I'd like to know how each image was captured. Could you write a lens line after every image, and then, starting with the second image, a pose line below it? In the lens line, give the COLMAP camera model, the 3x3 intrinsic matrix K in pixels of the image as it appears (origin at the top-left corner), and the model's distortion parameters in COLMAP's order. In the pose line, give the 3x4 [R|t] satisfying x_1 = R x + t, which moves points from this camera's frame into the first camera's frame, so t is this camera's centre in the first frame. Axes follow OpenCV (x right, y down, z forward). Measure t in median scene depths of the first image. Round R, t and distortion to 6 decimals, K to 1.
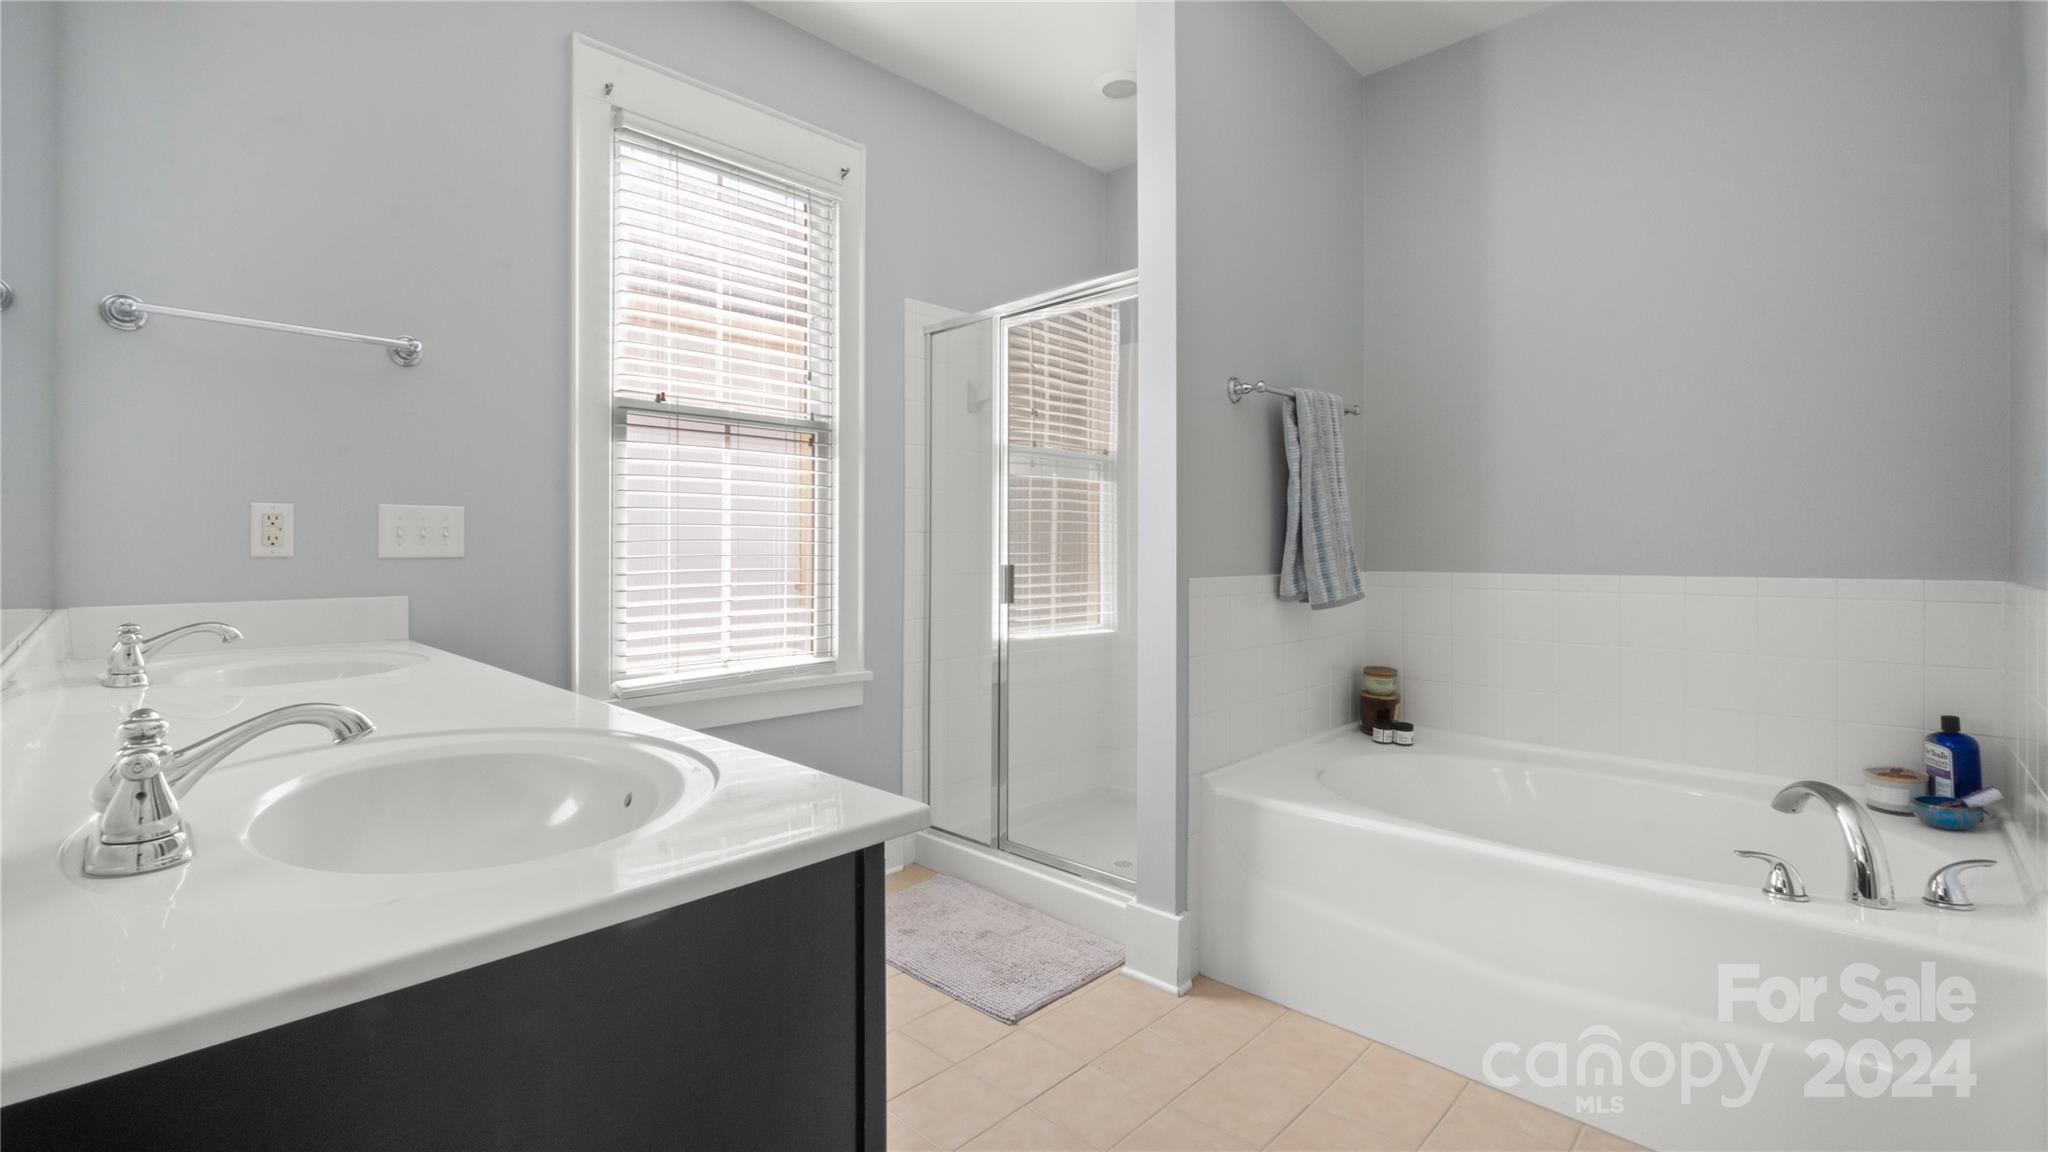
lens RADIAL K [[933.2, 0, 1031.3], [0, 933.2, 548.7], [0, 0, 1]] dist [0.041185, 0.000219]
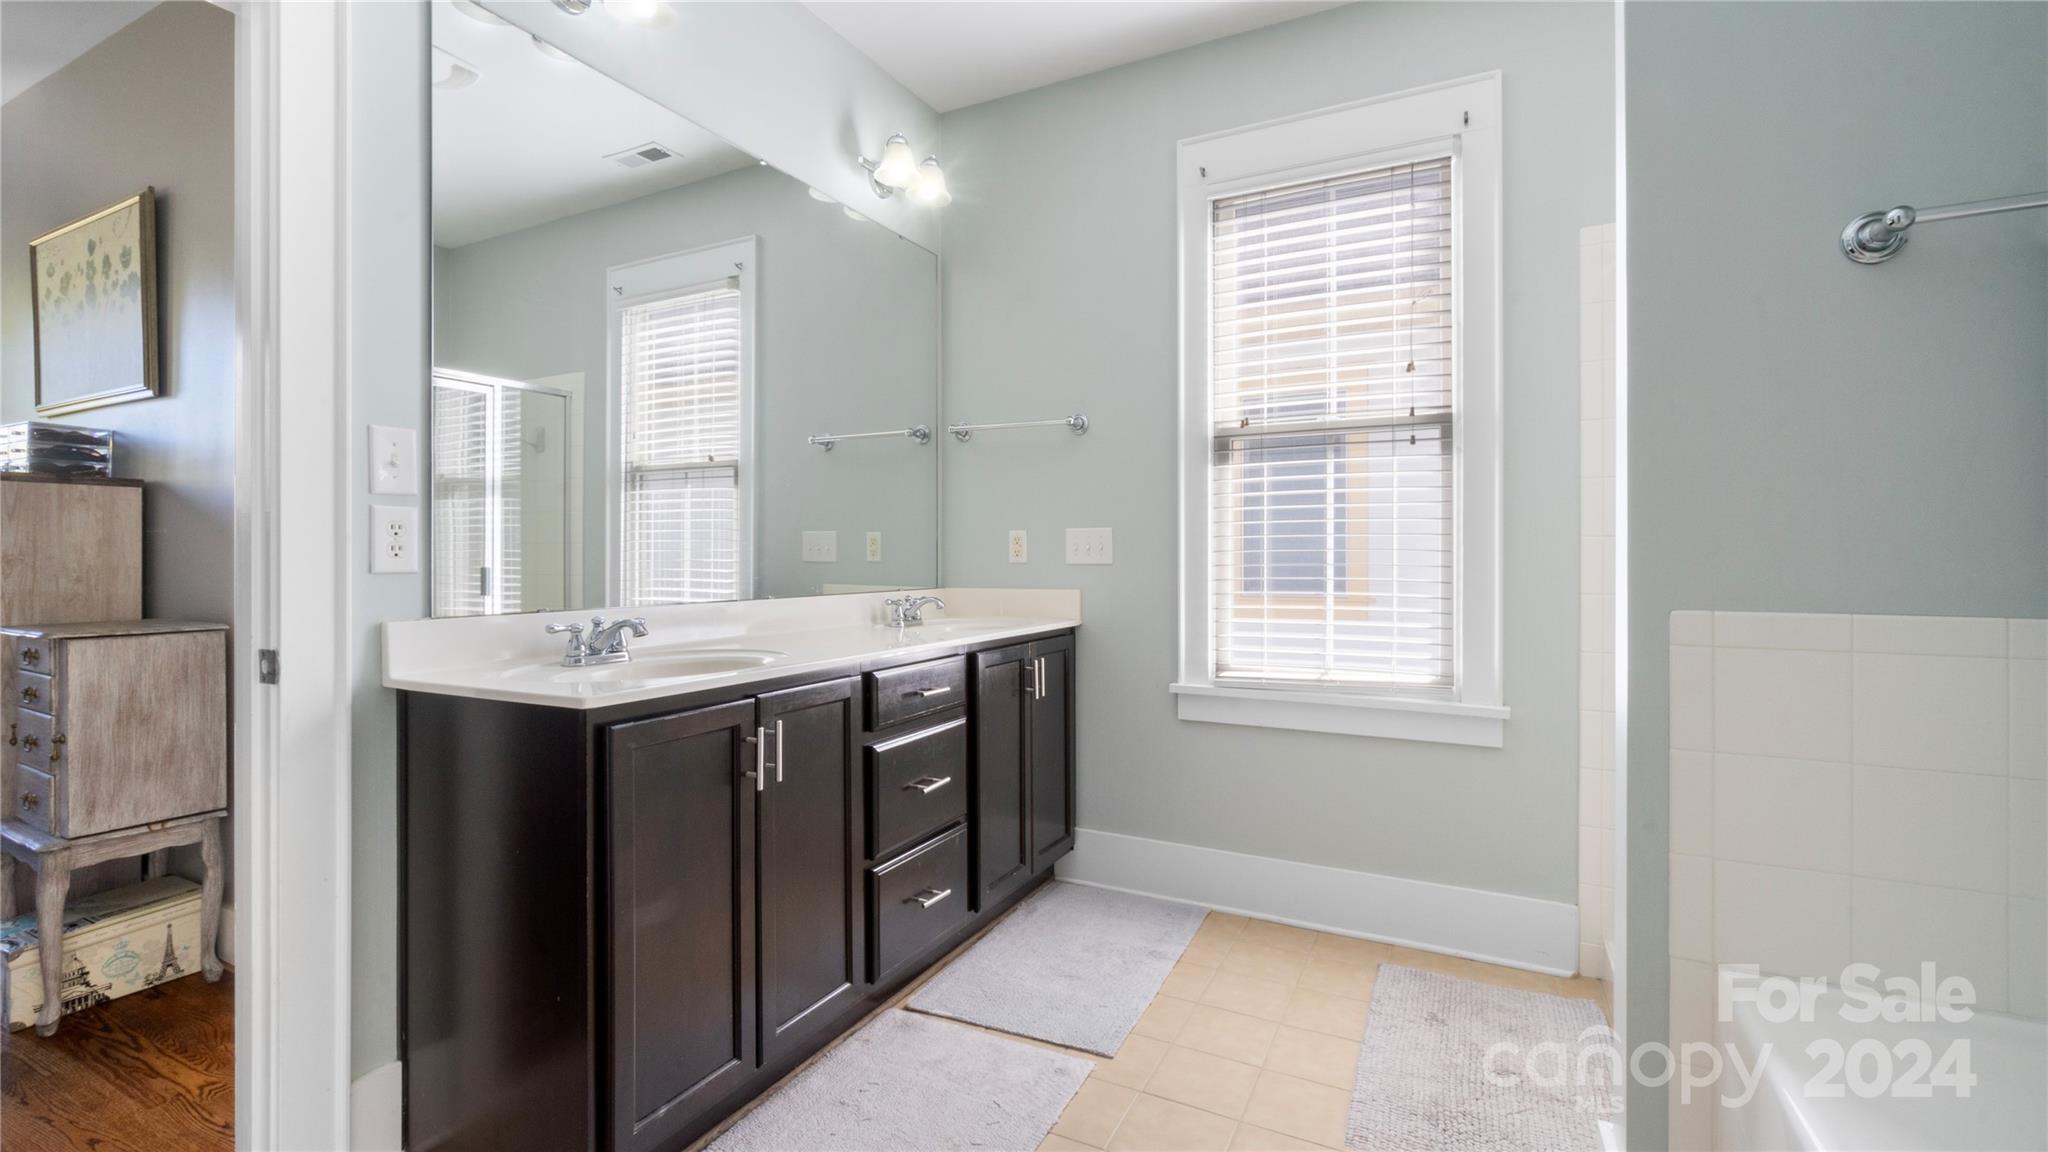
lens RADIAL K [[823.6, 0, 1033.7], [0, 823.6, 558.2], [0, 0, 1]] dist [-0.000086, -0.000012]
pose [[0.327888, -0.001748, -0.944715, 0.513620], [-0.000183, 0.999998, -0.001913, 0.002383], [0.944717, 0.000800, 0.327887, 0.515442]]
